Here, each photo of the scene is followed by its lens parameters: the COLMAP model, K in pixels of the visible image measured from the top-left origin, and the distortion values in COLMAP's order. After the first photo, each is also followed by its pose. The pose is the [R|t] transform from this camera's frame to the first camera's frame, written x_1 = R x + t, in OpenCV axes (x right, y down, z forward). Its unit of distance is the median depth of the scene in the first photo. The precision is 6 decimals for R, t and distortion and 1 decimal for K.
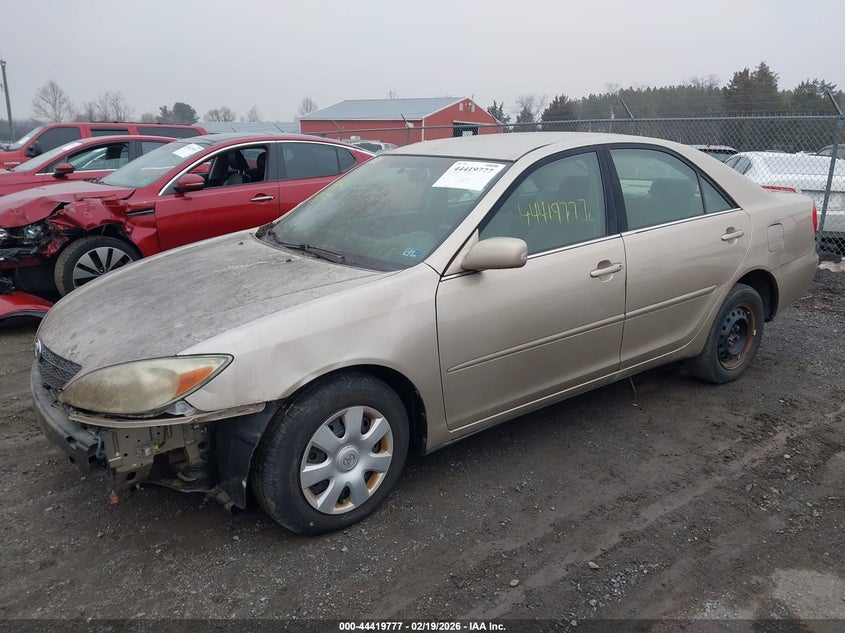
lens RADIAL K [[745.6, 0, 422.5], [0, 745.6, 316.5], [0, 0, 1]] dist [0.016612, 0.006716]
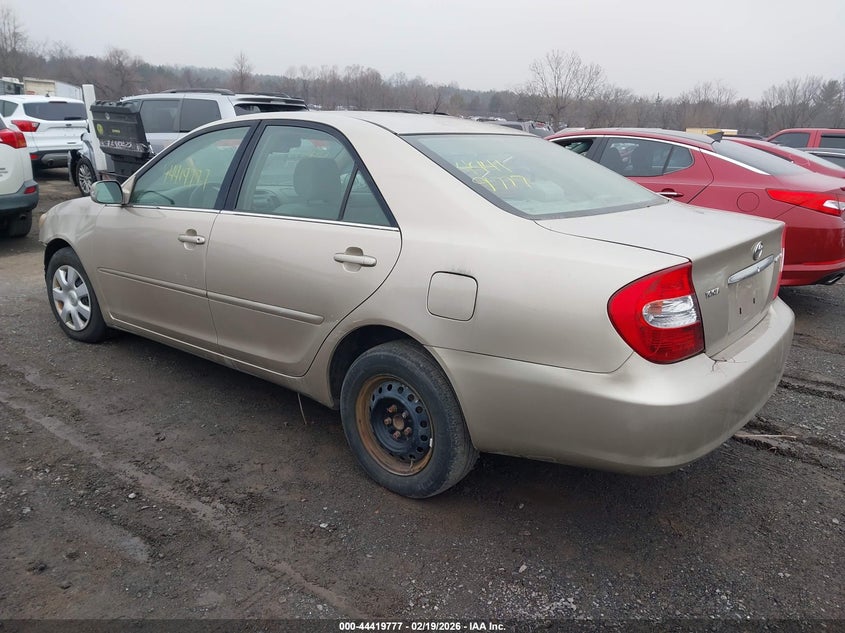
lens RADIAL K [[695.5, 0, 408.2], [0, 695.5, 312.3], [0, 0, 1]] dist [0.009153, -0.007418]
pose [[0.188974, 0.260152, -0.946895, 1.195919], [-0.274023, 0.939935, 0.203552, -0.236560], [0.942974, 0.221005, 0.248911, 1.036453]]
